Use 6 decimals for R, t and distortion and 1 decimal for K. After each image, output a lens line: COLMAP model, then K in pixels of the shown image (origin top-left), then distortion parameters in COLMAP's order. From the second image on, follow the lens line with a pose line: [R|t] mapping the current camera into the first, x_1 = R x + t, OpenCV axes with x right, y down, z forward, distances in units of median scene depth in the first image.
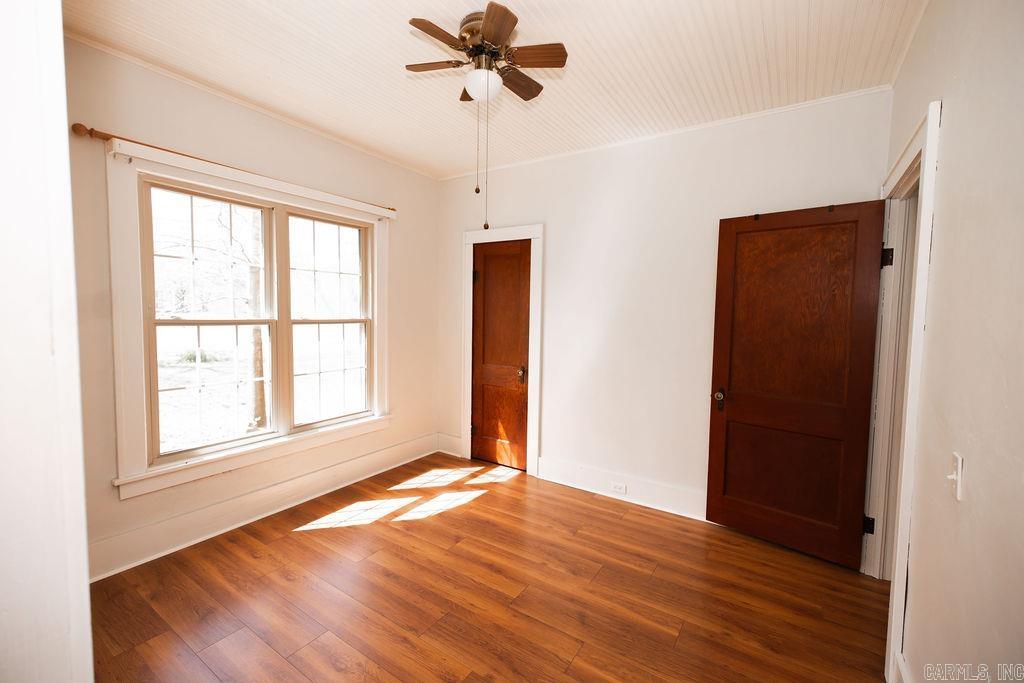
lens RADIAL K [[422.8, 0, 516.7], [0, 422.8, 339.5], [0, 0, 1]] dist [0.005286, 0.000295]
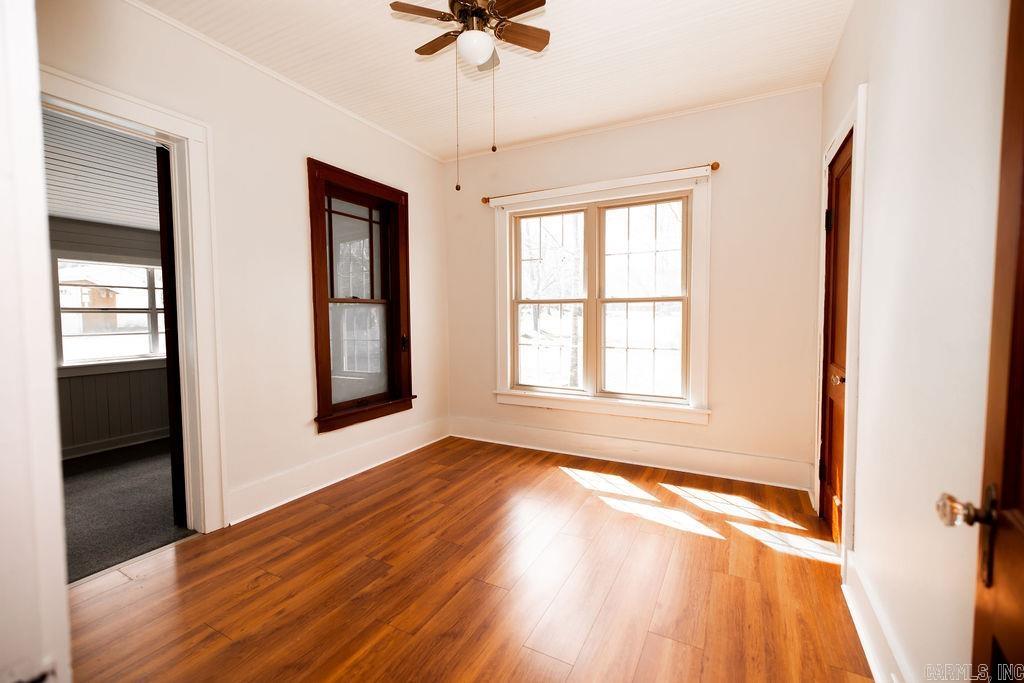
lens RADIAL K [[422.8, 0, 512.6], [0, 422.8, 338.7], [0, 0, 1]] dist [0.005286, 0.000295]
pose [[0.113350, 0.033533, -0.992989, 0.592959], [-0.058872, 0.997901, 0.026978, 0.045592], [0.991809, 0.055401, 0.115086, 0.622058]]
